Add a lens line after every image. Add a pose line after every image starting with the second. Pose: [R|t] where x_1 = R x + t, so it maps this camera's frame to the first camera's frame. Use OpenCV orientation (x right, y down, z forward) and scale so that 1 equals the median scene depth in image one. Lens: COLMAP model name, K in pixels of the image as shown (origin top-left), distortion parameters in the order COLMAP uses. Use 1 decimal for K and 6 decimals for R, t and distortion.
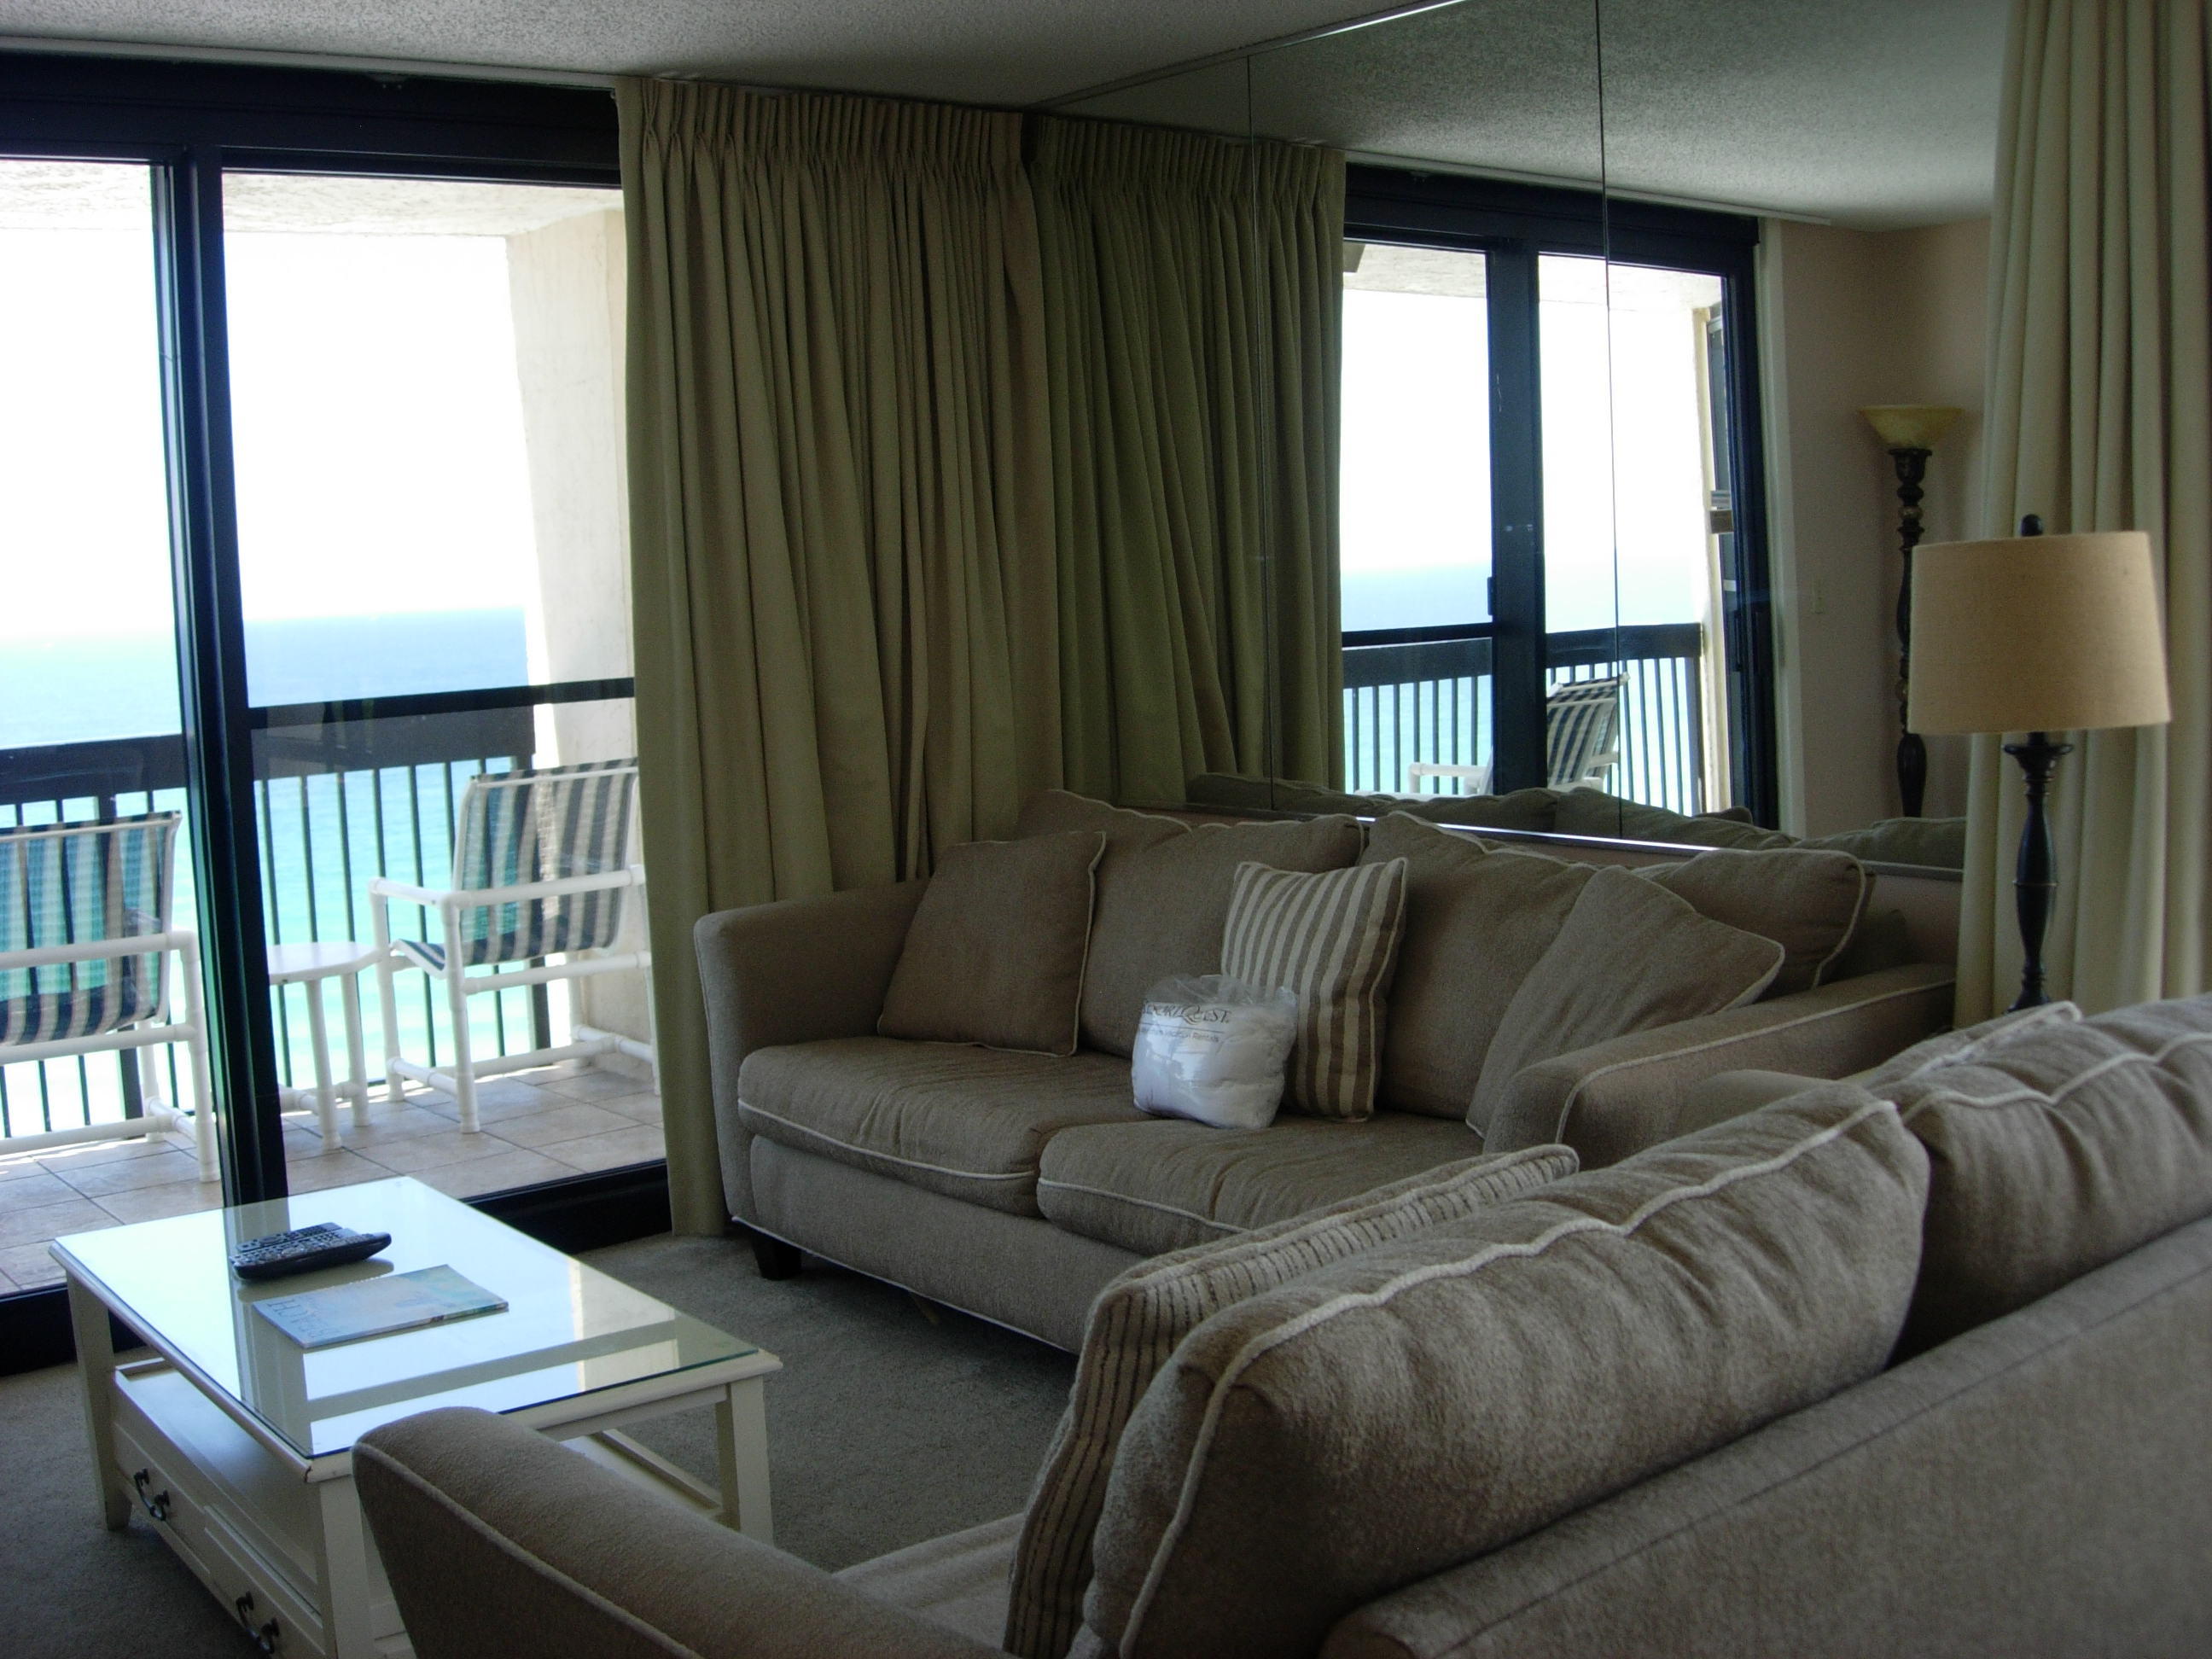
lens RADIAL K [[2458.3, 0, 1106.0], [0, 2458.3, 829.5], [0, 0, 1]] dist [-0.188281, 0.019397]
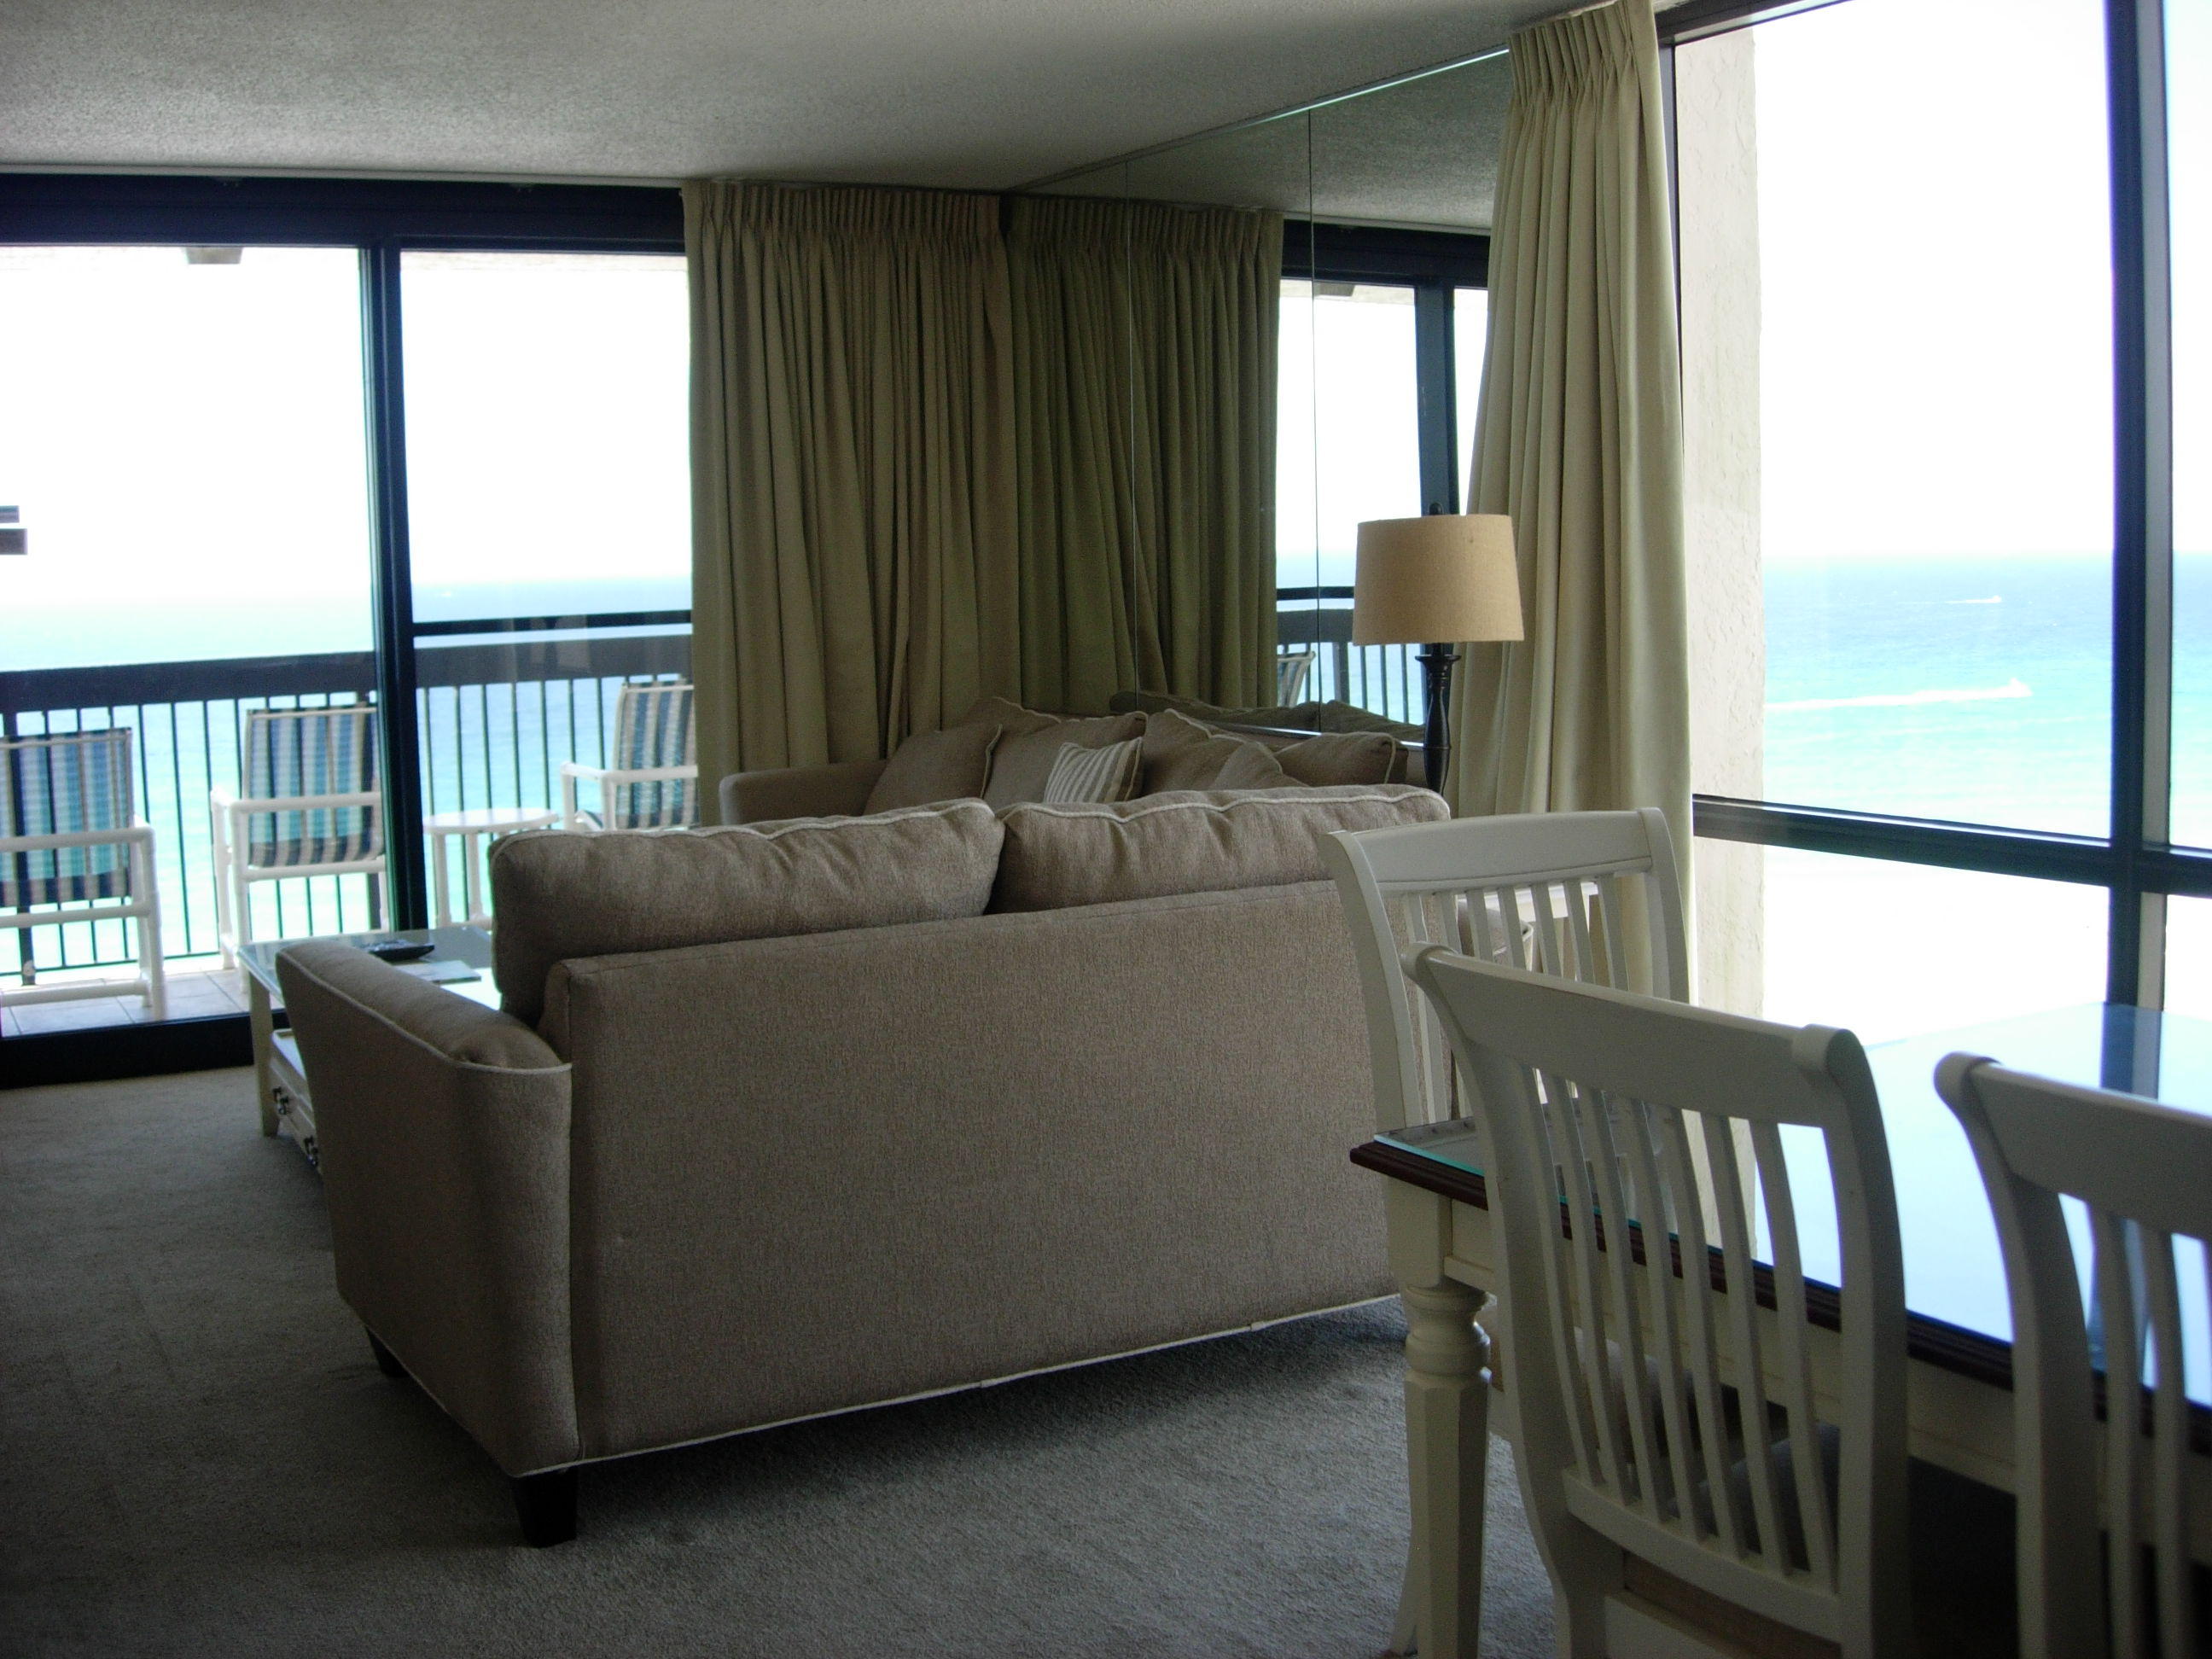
lens RADIAL K [[2458.3, 0, 1106.0], [0, 2458.3, 829.5], [0, 0, 1]] dist [-0.188281, 0.019397]
pose [[0.986498, 0.034517, -0.160092, 0.268386], [-0.032492, 0.999356, 0.015247, 0.035769], [0.160516, -0.009839, 0.986984, -0.348033]]
